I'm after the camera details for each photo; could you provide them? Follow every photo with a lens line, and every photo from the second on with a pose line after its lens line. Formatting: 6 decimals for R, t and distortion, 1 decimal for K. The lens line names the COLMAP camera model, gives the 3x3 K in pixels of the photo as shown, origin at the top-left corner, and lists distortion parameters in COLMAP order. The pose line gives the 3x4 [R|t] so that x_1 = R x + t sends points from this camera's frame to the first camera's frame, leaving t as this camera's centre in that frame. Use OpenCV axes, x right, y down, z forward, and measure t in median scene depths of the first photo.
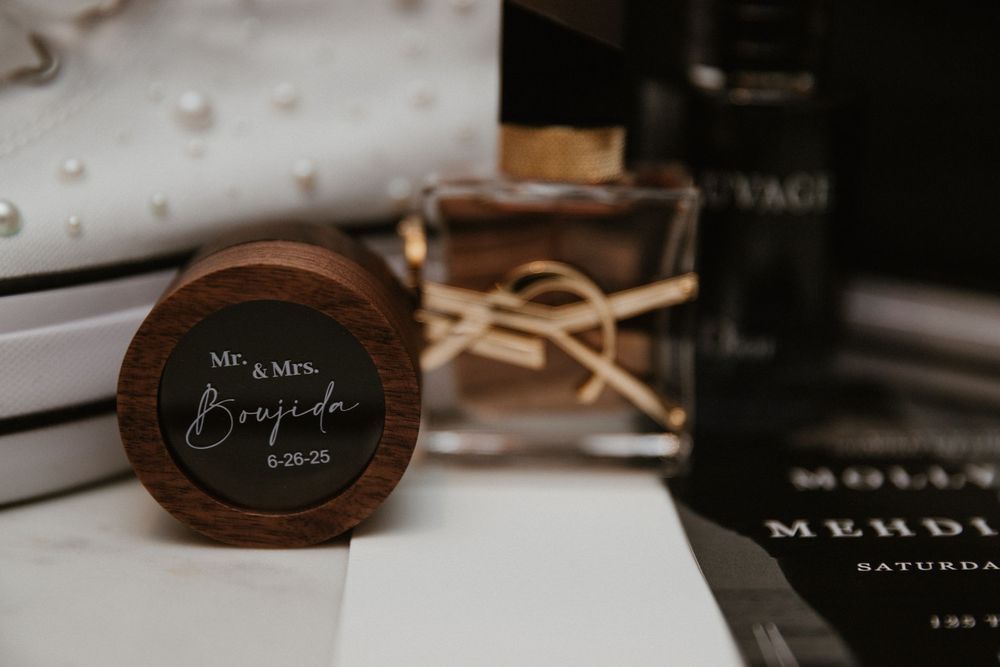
lens RADIAL K [[1755.9, 0, 500.0], [0, 1755.9, 333.5], [0, 0, 1]] dist [0.004554, 0.045004]
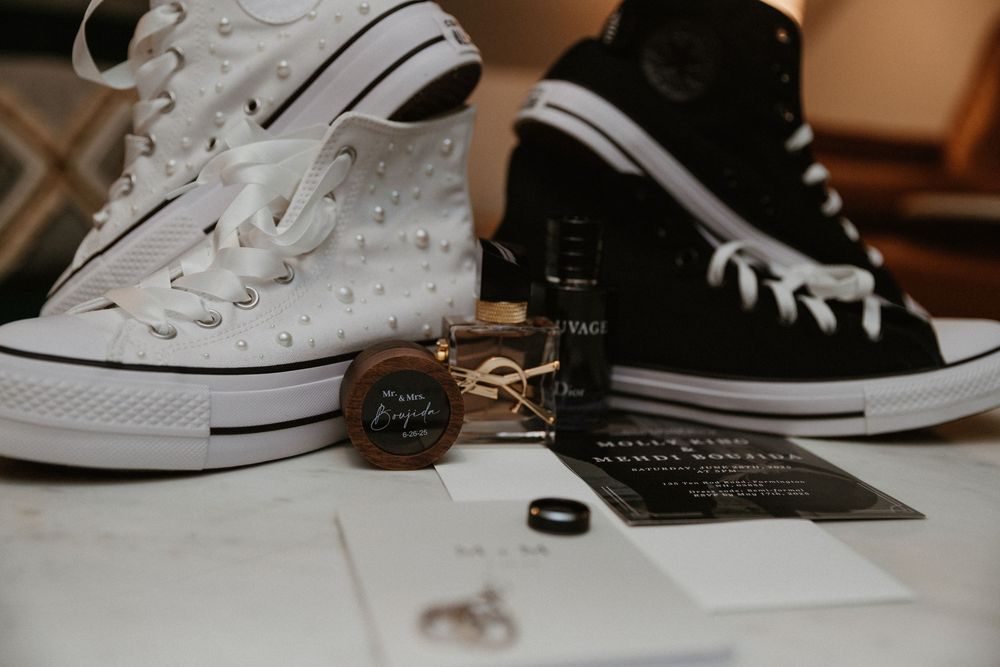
lens RADIAL K [[1326.4, 0, 500.0], [0, 1326.4, 333.5], [0, 0, 1]] dist [-0.003264, -0.008019]
pose [[0.982328, -0.004119, 0.187122, -0.316532], [0.018489, 0.997003, -0.075117, 0.066477], [-0.186252, 0.077249, 0.979460, -0.807125]]
